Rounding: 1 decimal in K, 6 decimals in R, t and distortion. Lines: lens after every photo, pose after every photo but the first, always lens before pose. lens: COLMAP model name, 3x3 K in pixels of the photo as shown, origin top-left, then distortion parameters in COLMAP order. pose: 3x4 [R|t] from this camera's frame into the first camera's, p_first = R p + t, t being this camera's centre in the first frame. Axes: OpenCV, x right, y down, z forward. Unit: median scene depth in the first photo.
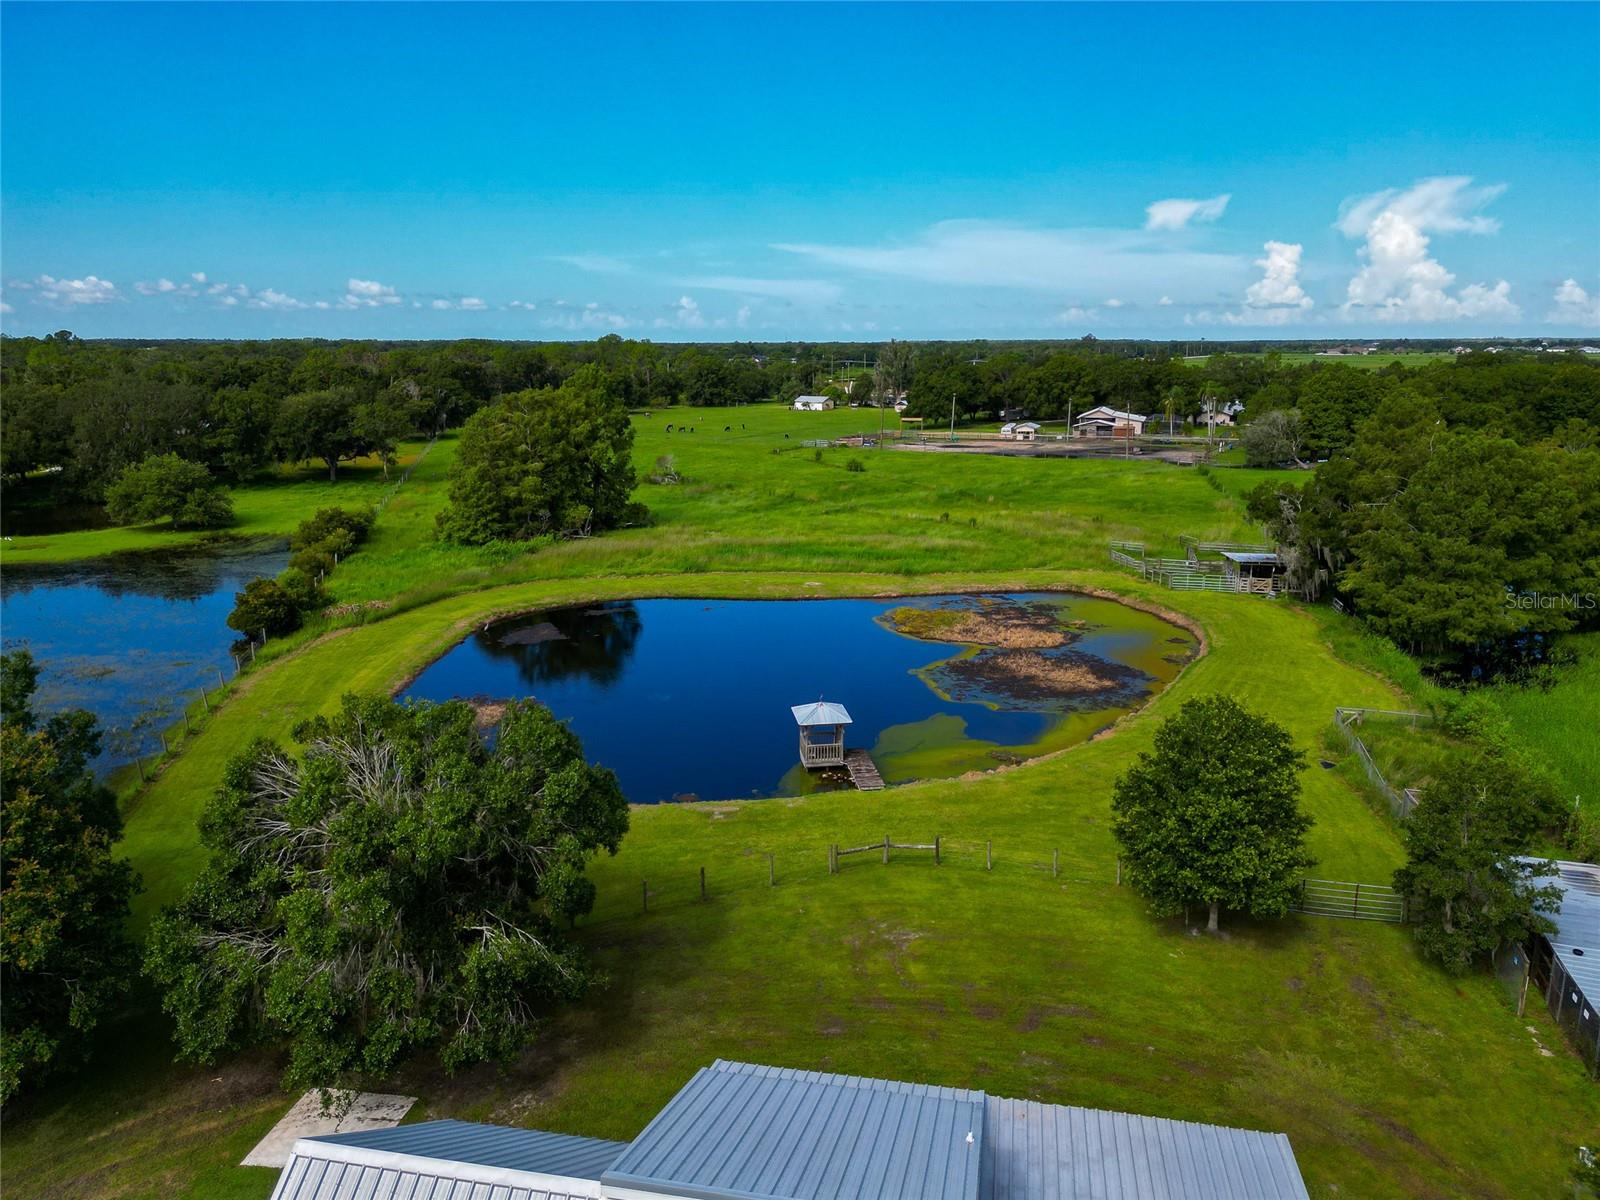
lens RADIAL K [[1144.6, 0, 787.1], [0, 1144.6, 597.7], [0, 0, 1]] dist [0.086135, -0.082161]
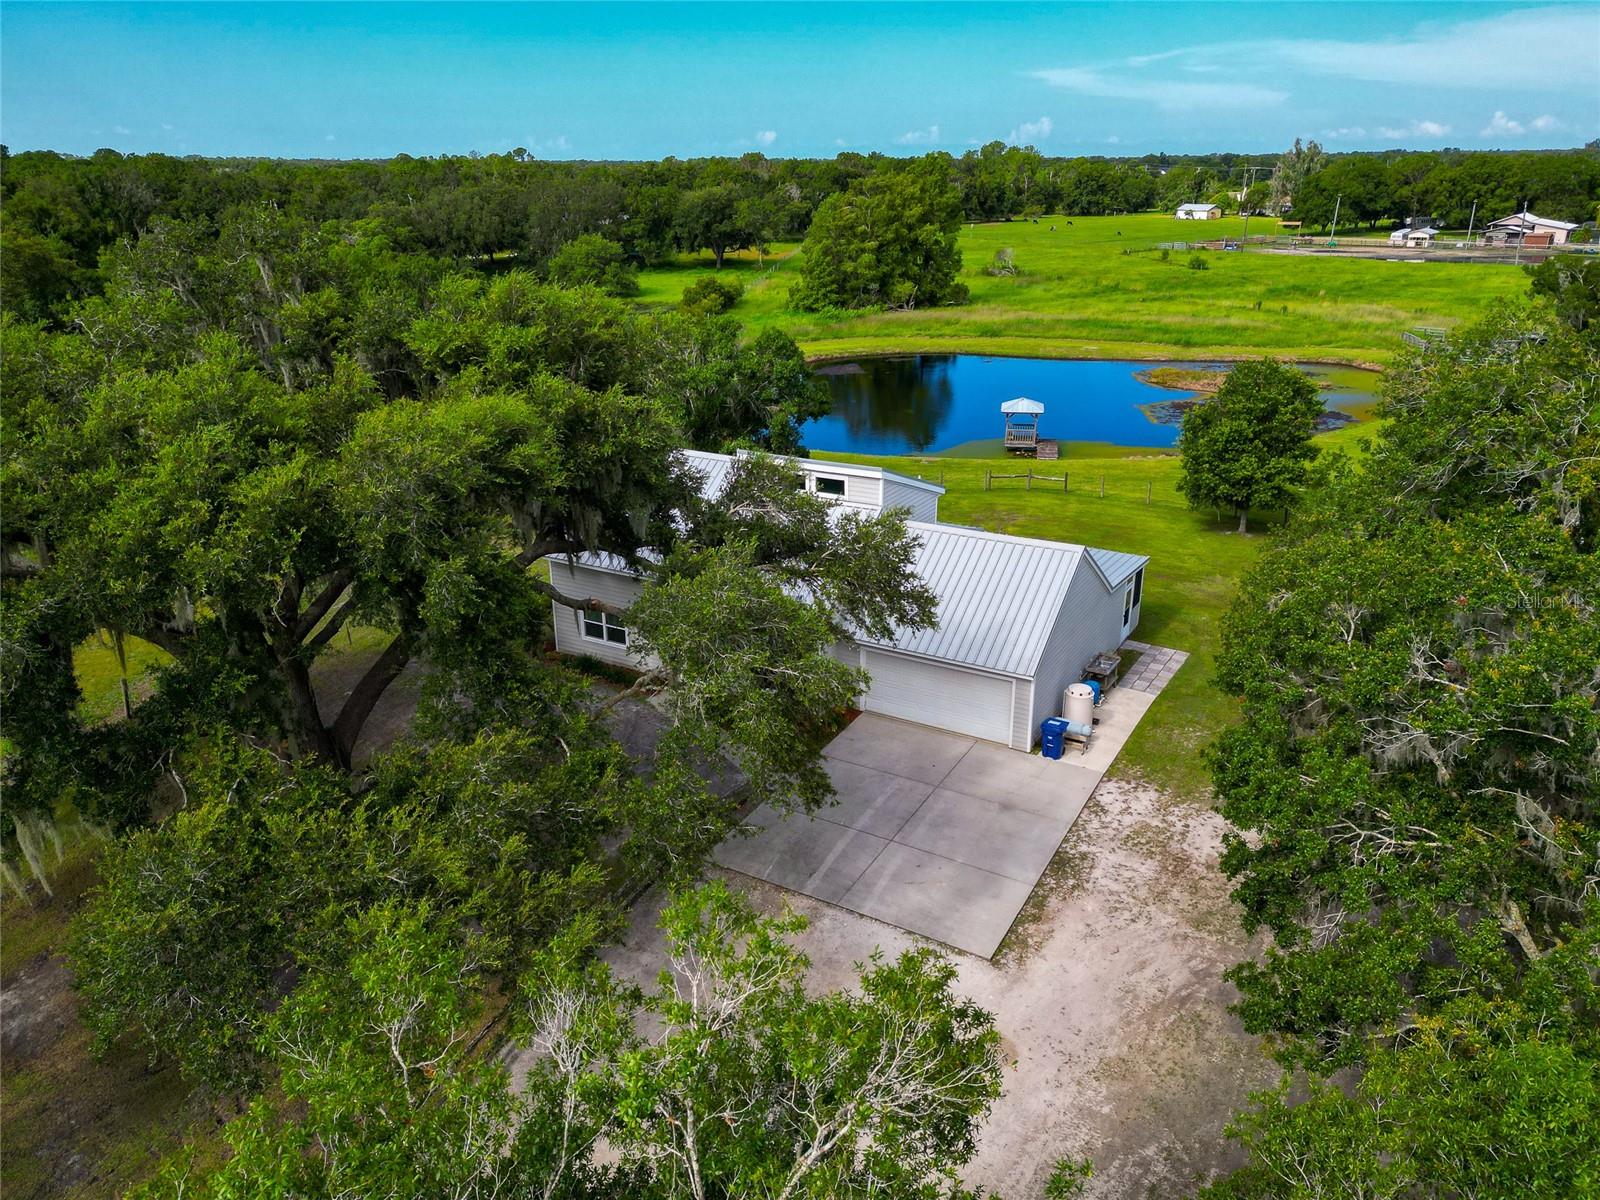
lens RADIAL K [[1144.6, 0, 787.1], [0, 1144.6, 597.7], [0, 0, 1]] dist [0.086135, -0.082161]
pose [[0.945736, 0.112746, -0.304748, 0.075200], [-0.067873, 0.985729, 0.154050, 0.049579], [0.317767, -0.125007, 0.939892, -0.128274]]
